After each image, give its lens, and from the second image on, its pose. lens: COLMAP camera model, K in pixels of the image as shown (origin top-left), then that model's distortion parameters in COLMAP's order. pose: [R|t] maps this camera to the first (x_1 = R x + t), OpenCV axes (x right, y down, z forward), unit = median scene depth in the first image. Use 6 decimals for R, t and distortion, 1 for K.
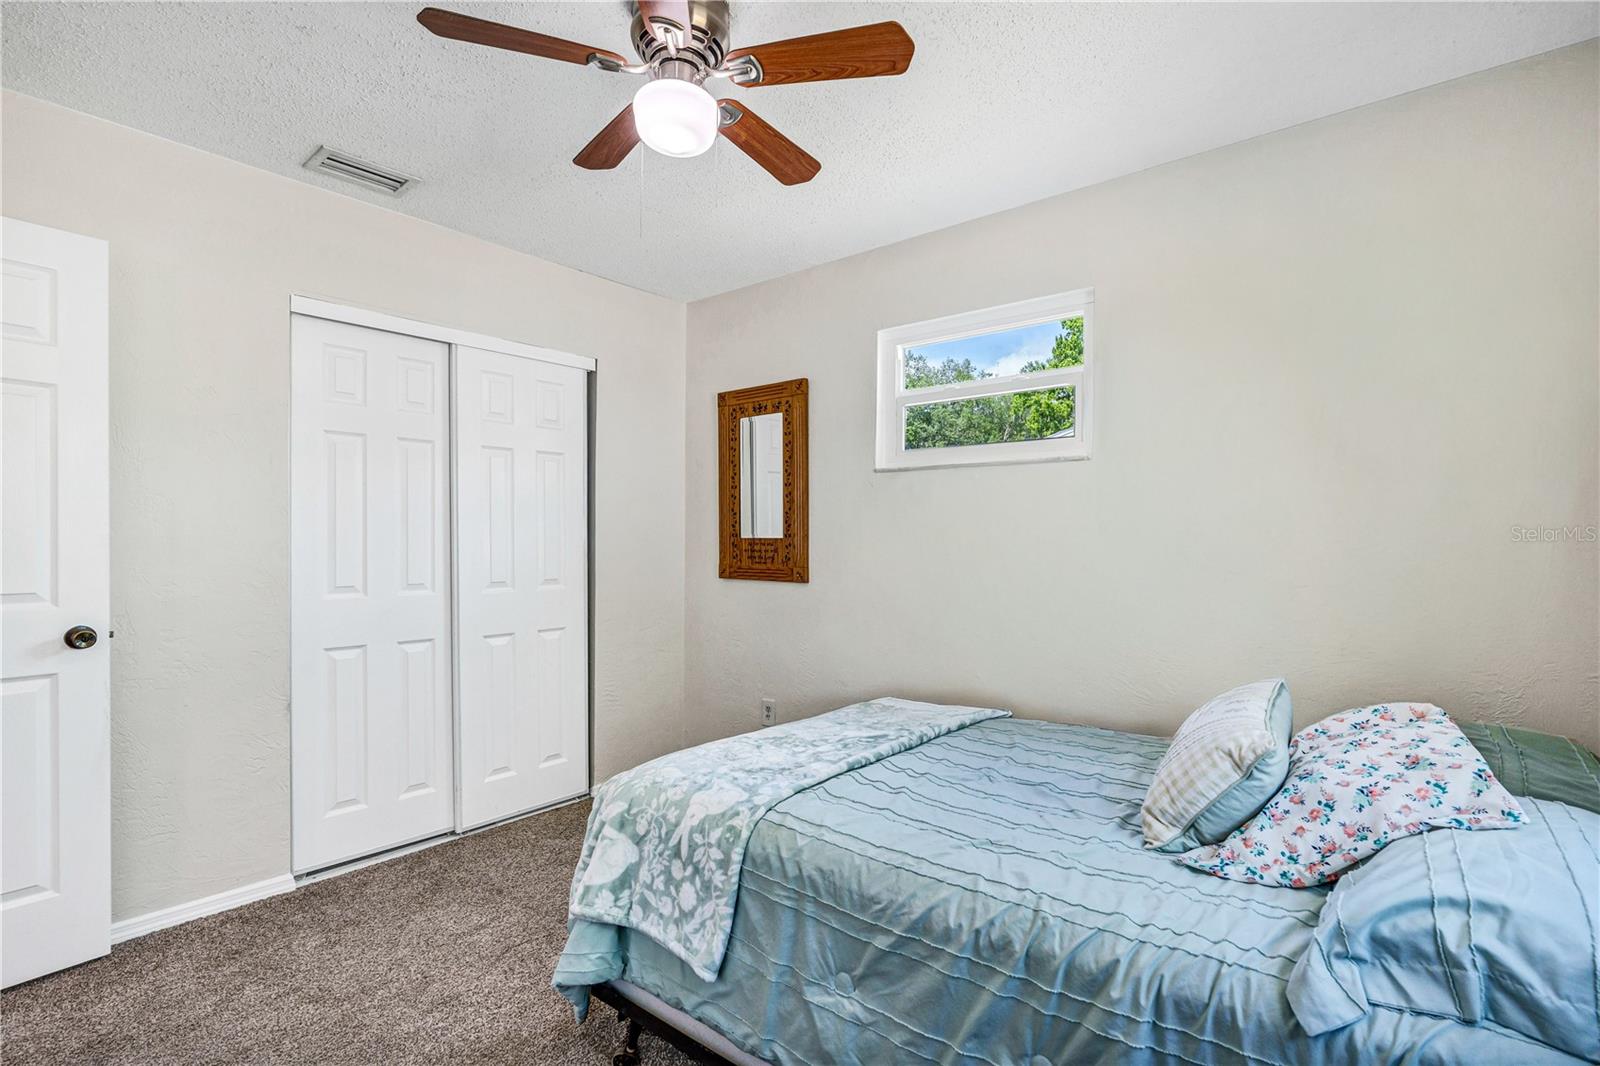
lens RADIAL K [[760.6, 0, 796.7], [0, 760.6, 542.1], [0, 0, 1]] dist [-0.011180, 0.006330]
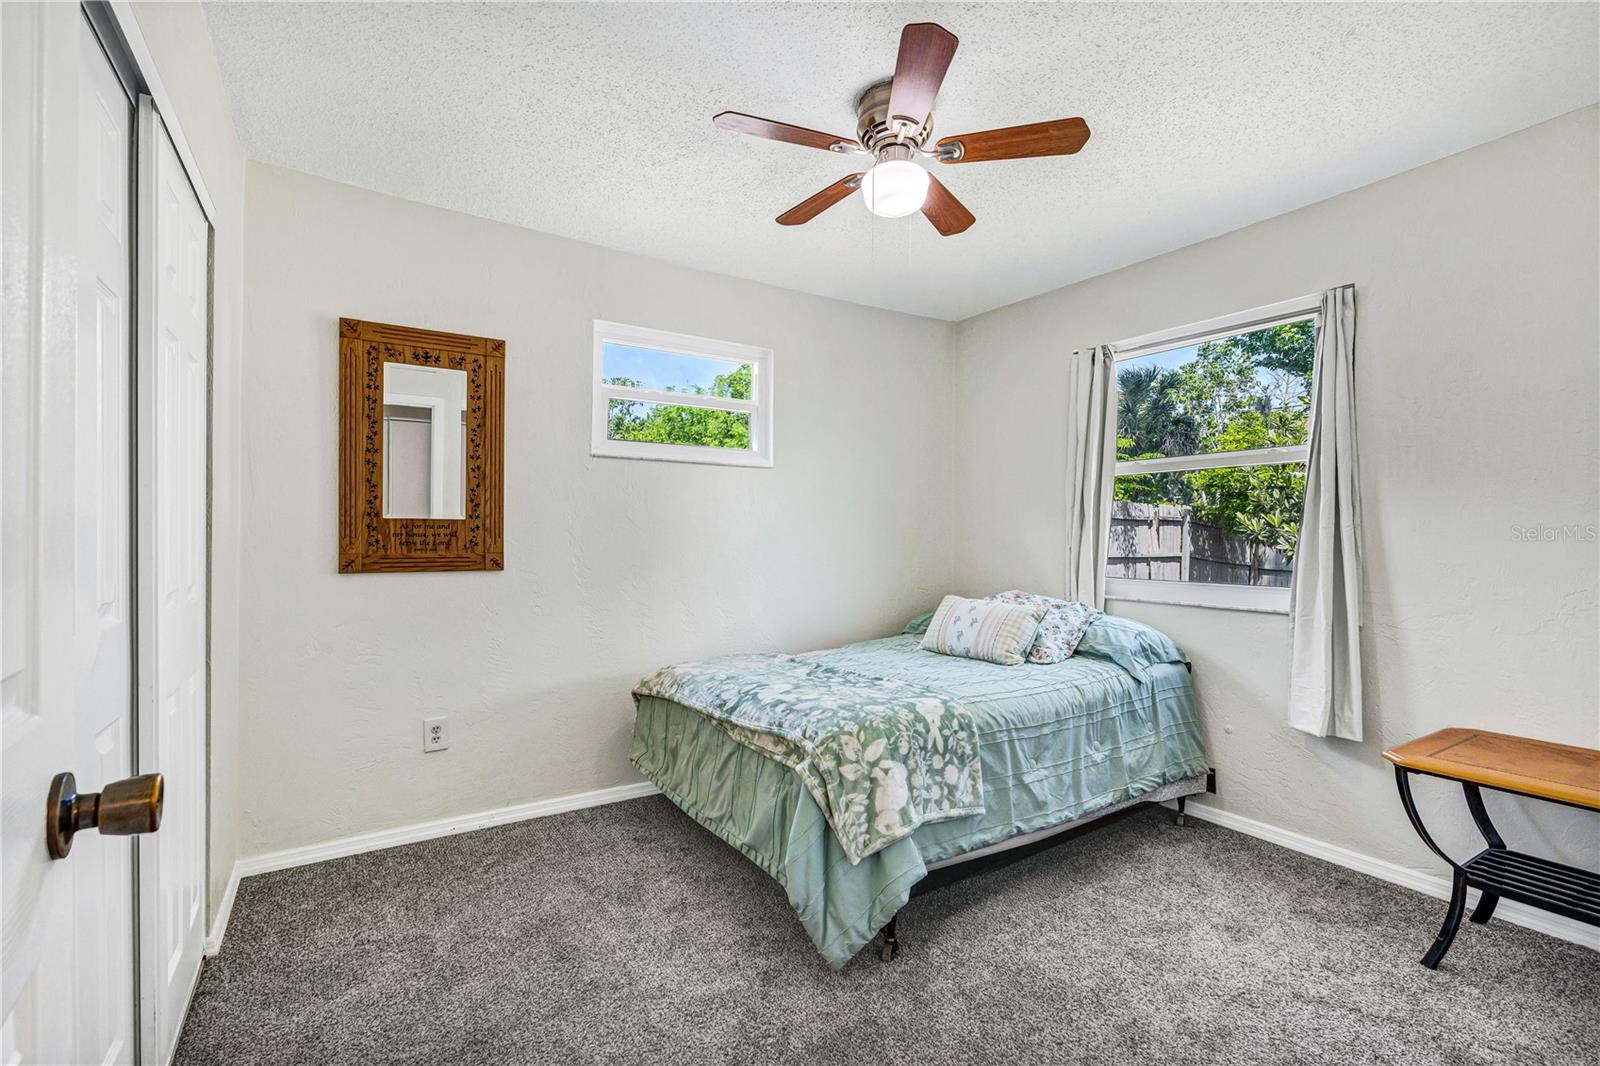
lens RADIAL K [[760.6, 0, 797.2], [0, 760.6, 530.9], [0, 0, 1]] dist [-0.011180, 0.006330]
pose [[0.269269, 0.004634, 0.963054, -0.741226], [0.001367, 0.999986, -0.005194, 0.012508], [-0.963064, 0.002716, 0.269259, 0.423337]]
